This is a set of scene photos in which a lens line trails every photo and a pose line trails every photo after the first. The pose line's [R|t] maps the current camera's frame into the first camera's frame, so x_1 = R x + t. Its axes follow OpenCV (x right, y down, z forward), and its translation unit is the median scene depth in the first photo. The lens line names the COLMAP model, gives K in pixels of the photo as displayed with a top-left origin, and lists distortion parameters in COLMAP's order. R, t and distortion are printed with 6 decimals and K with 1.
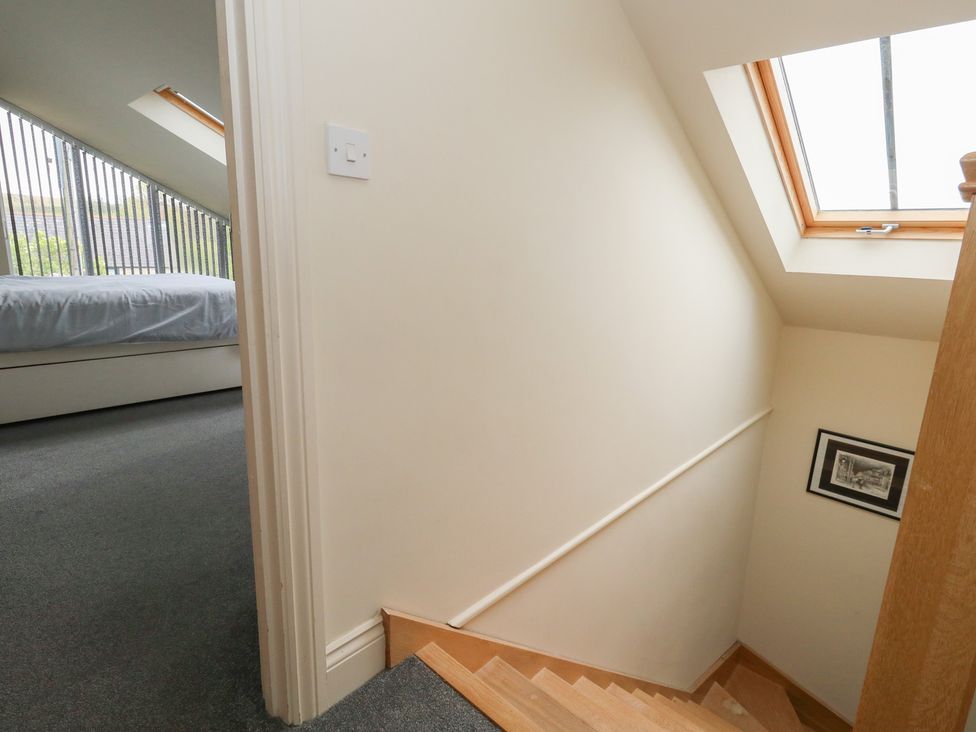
lens RADIAL K [[545.9, 0, 493.9], [0, 545.9, 364.4], [0, 0, 1]] dist [0.003967, -0.002956]
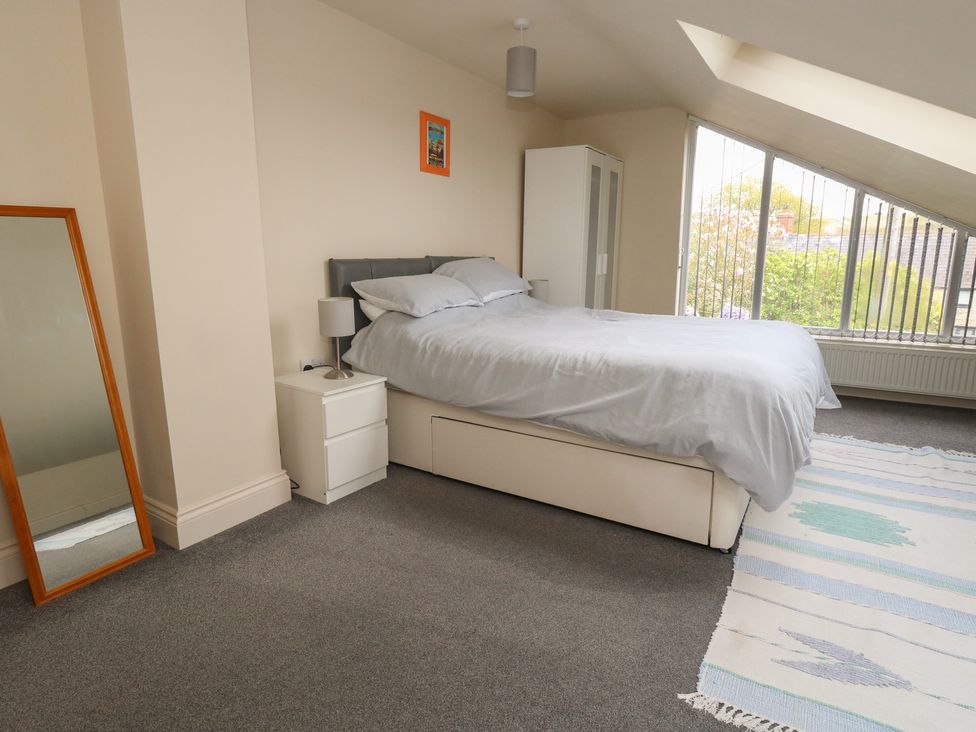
lens RADIAL K [[545.9, 0, 499.1], [0, 545.9, 350.5], [0, 0, 1]] dist [0.003967, -0.002956]
pose [[0.215326, 0.149274, -0.965066, -0.007622], [-0.195608, 0.974812, 0.107137, -0.181958], [0.956751, 0.165705, 0.239102, 0.707827]]
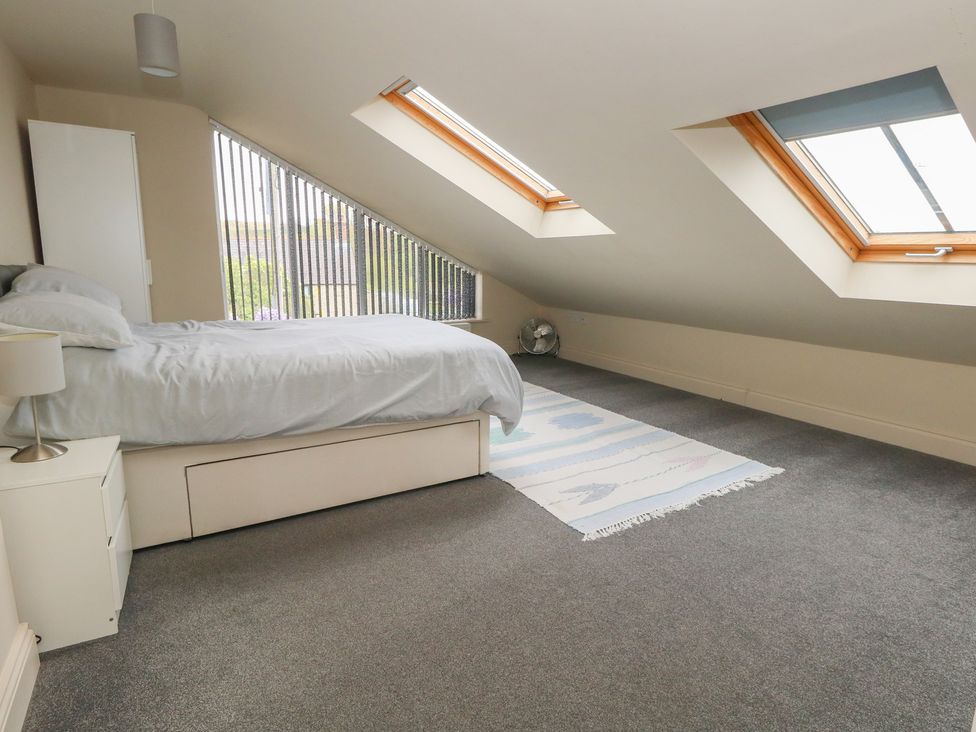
lens RADIAL K [[545.9, 0, 478.7], [0, 545.9, 366.3], [0, 0, 1]] dist [0.003967, -0.002956]
pose [[0.957910, 0.035407, -0.284878, -0.272584], [-0.038776, 0.999229, -0.006192, -0.113198], [0.284439, 0.016978, 0.958544, 0.314153]]
